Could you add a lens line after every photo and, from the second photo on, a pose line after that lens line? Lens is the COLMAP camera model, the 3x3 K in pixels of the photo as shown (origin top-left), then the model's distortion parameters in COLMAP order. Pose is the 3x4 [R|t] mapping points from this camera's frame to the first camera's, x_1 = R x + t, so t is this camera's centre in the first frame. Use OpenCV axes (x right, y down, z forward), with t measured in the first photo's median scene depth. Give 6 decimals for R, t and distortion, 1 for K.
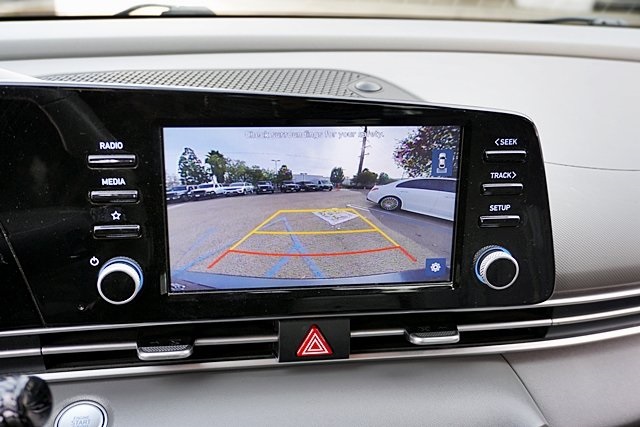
lens RADIAL K [[656.8, 0, 317.8], [0, 656.8, 214.6], [0, 0, 1]] dist [0.004350, 0.000000]
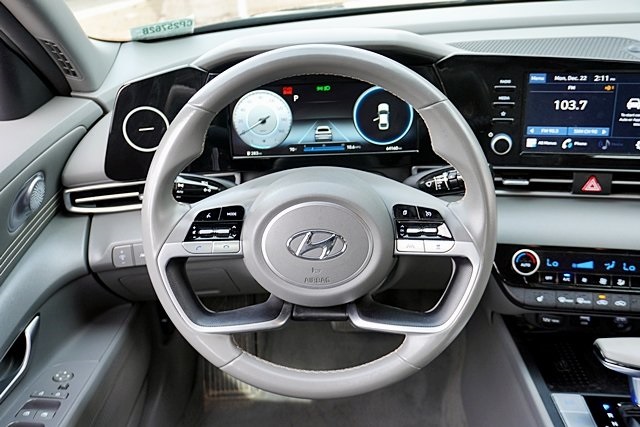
lens RADIAL K [[702.1, 0, 319.9], [0, 702.1, 221.6], [0, 0, 1]] dist [0.002695, 0.000000]
pose [[0.938908, 0.079633, -0.334830, -0.058078], [-0.050455, 0.994201, 0.094970, 0.148386], [0.340451, -0.072274, 0.937481, -1.271449]]
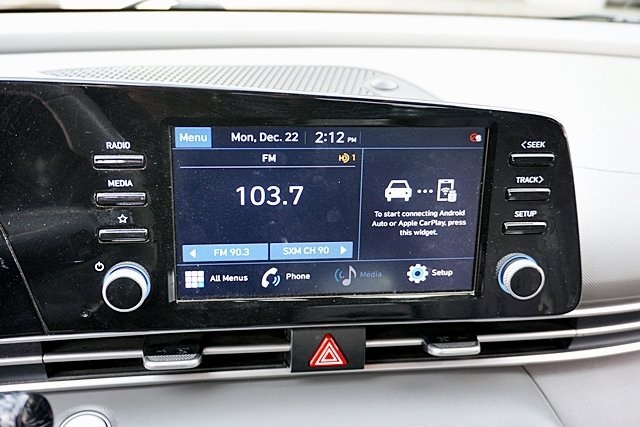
lens RADIAL K [[656.8, 0, 317.7], [0, 656.8, 213.8], [0, 0, 1]] dist [0.004350, 0.000000]
pose [[0.999944, 0.009435, -0.004881, -0.017815], [-0.009411, 0.999943, 0.004970, -0.011727], [0.004927, -0.004924, 0.999976, 0.045250]]
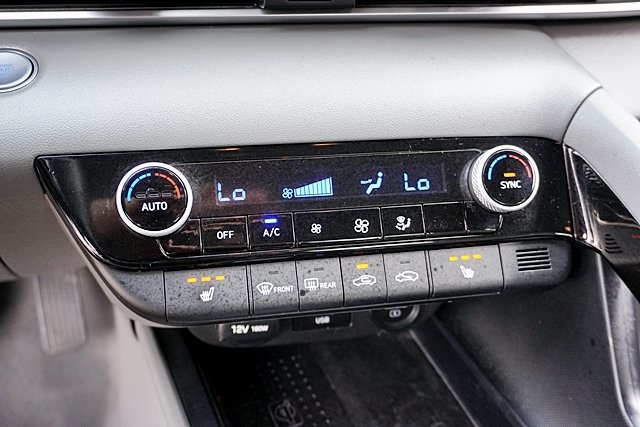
lens RADIAL K [[656.8, 0, 320.0], [0, 656.8, 216.6], [0, 0, 1]] dist [0.004350, 0.000000]
pose [[0.998562, -0.019219, 0.050055, -0.037348], [0.011809, 0.989461, 0.144315, 0.359438], [-0.052301, -0.143517, 0.988265, 0.209720]]
